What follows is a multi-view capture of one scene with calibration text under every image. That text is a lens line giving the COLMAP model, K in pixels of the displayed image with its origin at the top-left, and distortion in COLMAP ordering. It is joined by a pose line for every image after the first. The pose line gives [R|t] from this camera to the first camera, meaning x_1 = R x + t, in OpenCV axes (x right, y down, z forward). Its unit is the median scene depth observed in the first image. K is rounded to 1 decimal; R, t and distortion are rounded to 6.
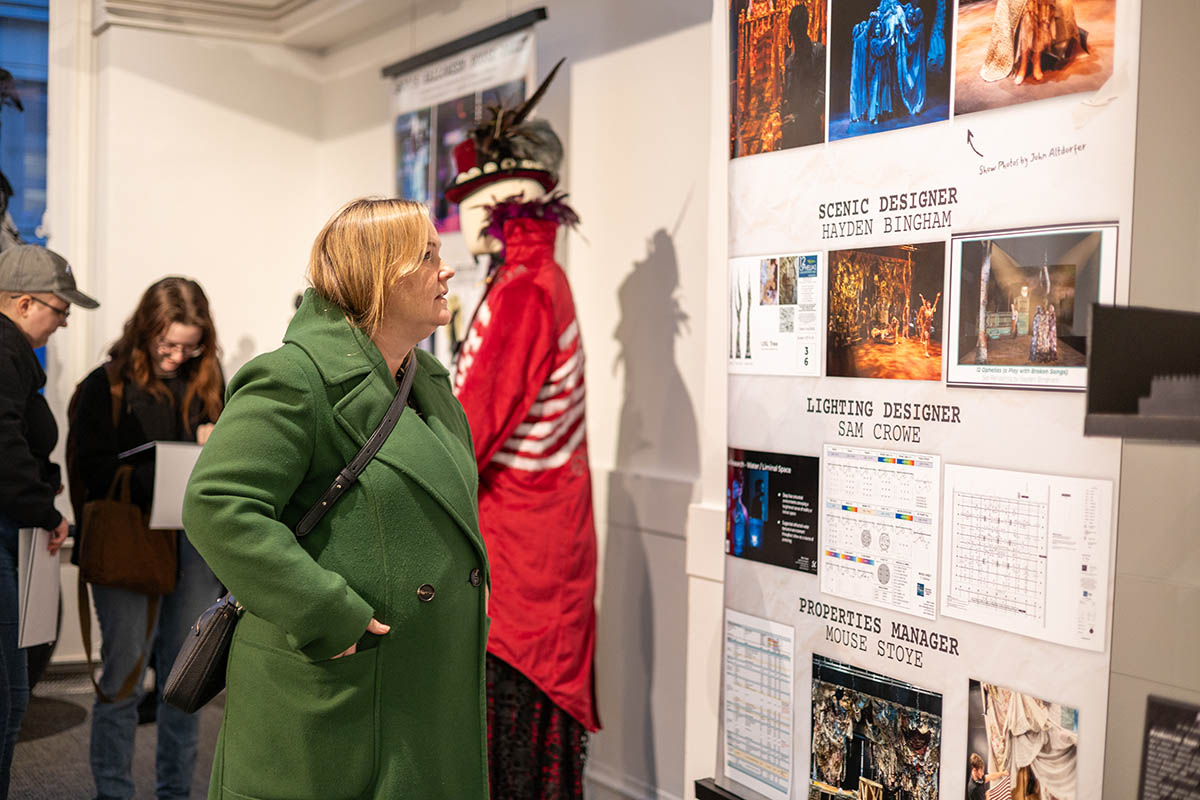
lens RADIAL K [[1639.8, 0, 600.0], [0, 1639.8, 400.0], [0, 0, 1]] dist [0.013118, -0.032452]
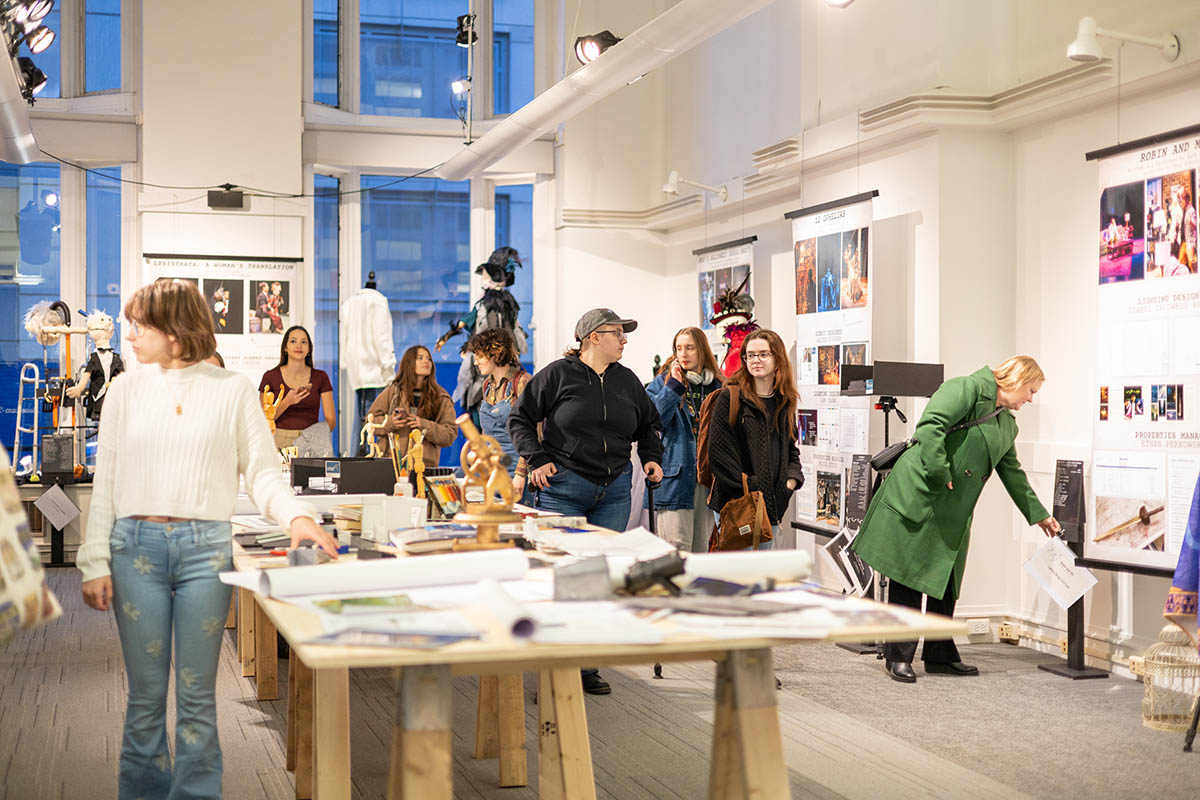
lens RADIAL K [[1639.8, 0, 600.0], [0, 1639.8, 400.0], [0, 0, 1]] dist [0.013118, -0.032452]
pose [[0.977149, -0.018822, -0.211721, 0.304322], [0.014543, 0.999658, -0.021751, 0.060868], [0.212058, 0.018175, 0.977088, -1.712533]]
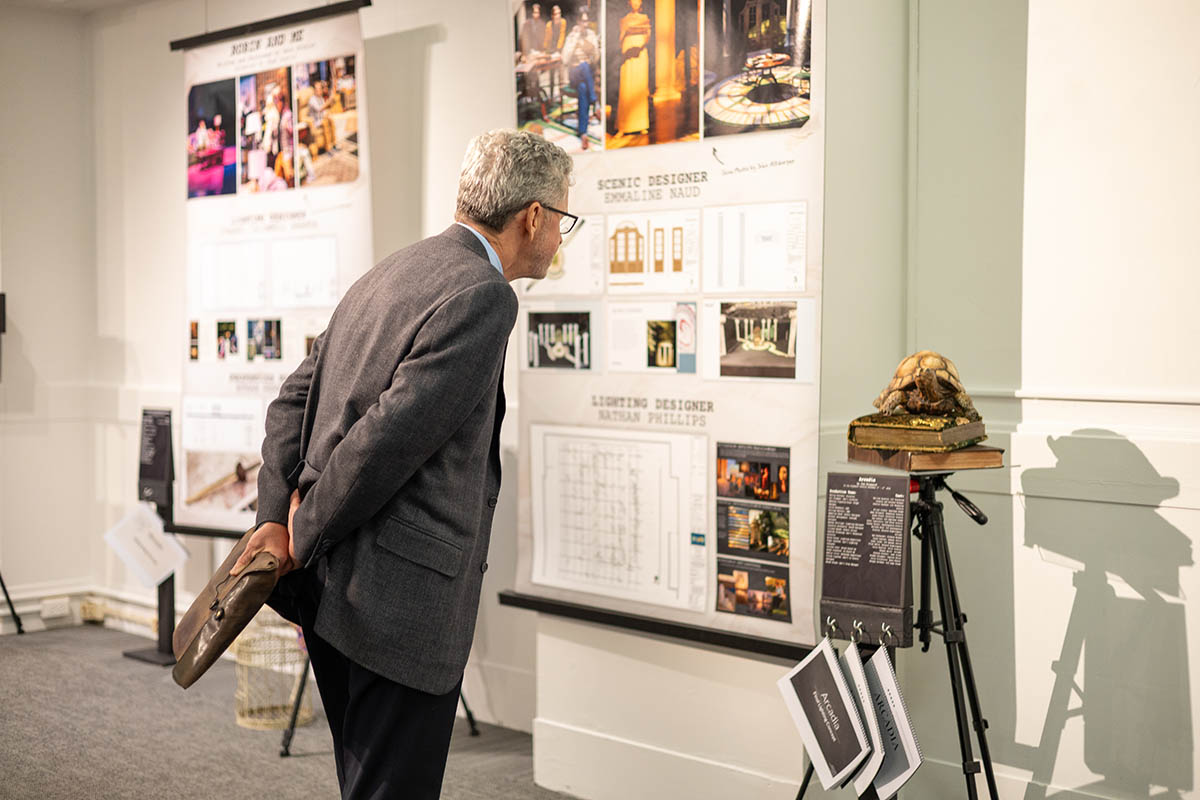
lens RADIAL K [[1639.8, 0, 600.0], [0, 1639.8, 400.0], [0, 0, 1]] dist [0.013118, -0.032452]
pose [[0.955520, -0.034032, 0.292955, 0.375452], [0.025731, 0.999152, 0.032143, 0.049160], [-0.293800, -0.023175, 0.955586, -1.402409]]
